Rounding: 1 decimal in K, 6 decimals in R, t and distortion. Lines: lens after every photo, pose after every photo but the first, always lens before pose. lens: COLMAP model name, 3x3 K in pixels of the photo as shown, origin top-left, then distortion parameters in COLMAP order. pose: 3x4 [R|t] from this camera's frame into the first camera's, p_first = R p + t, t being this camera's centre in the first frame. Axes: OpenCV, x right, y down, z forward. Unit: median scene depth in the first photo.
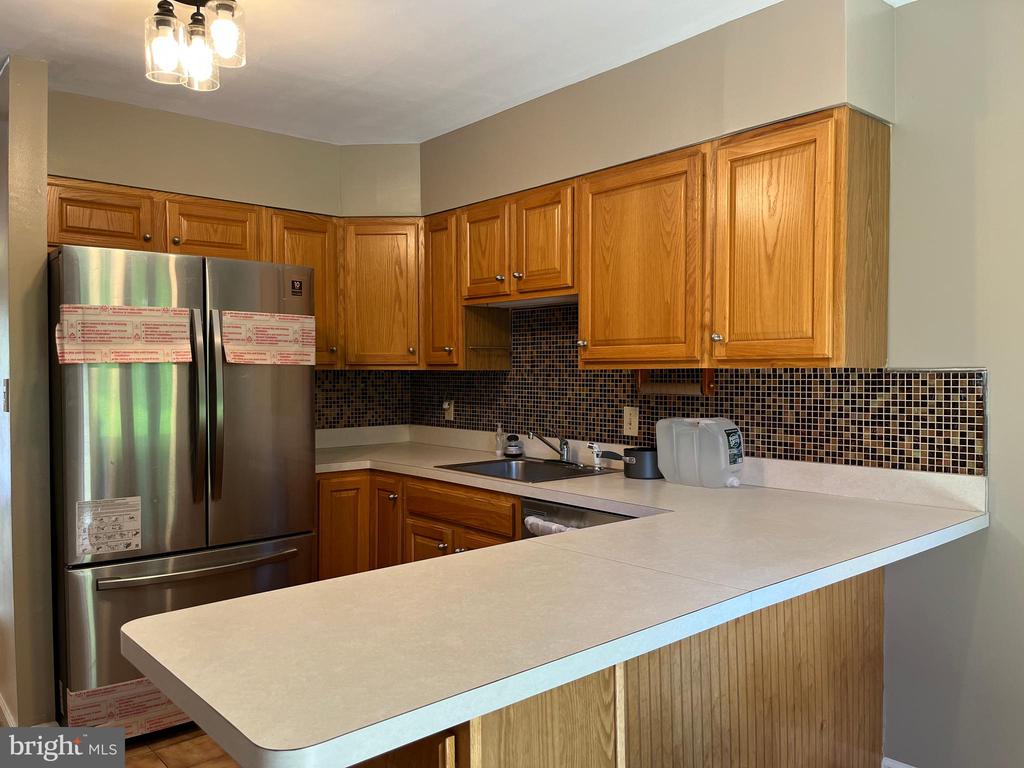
lens RADIAL K [[774.2, 0, 508.2], [0, 774.2, 387.2], [0, 0, 1]] dist [0.056310, -0.083220]
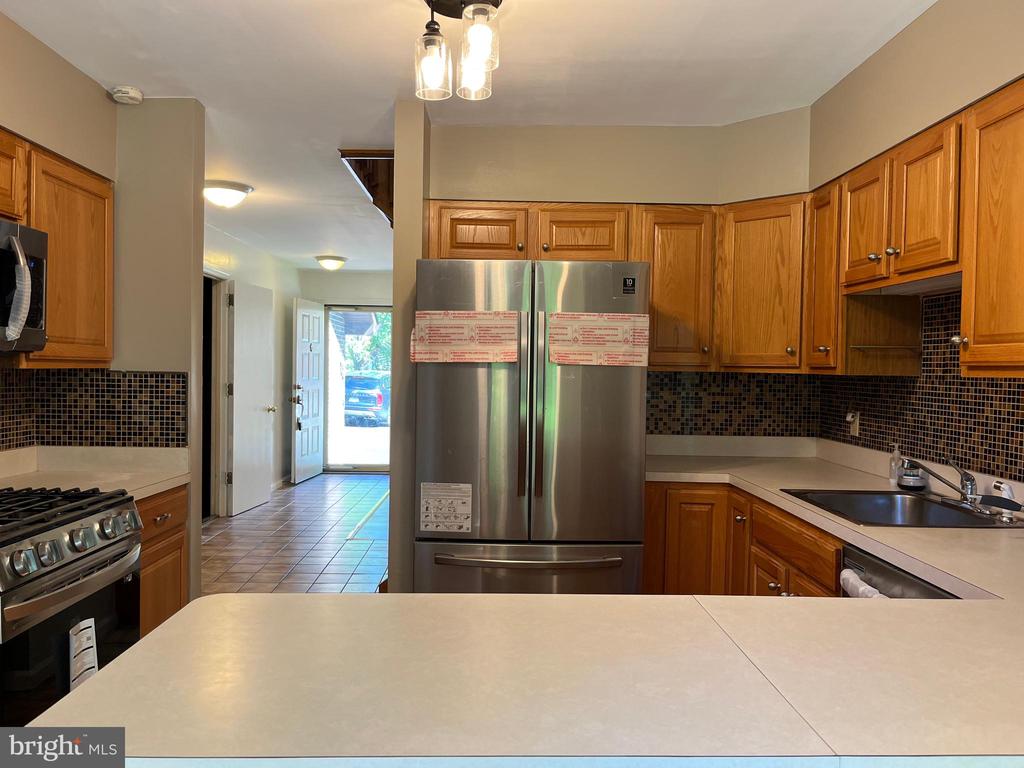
lens RADIAL K [[774.2, 0, 508.2], [0, 774.2, 387.2], [0, 0, 1]] dist [0.056310, -0.083220]
pose [[0.765377, 0.029867, -0.642888, 0.211610], [-0.030644, 0.999481, 0.009952, -0.006995], [0.642852, 0.012083, 0.765895, 0.161532]]
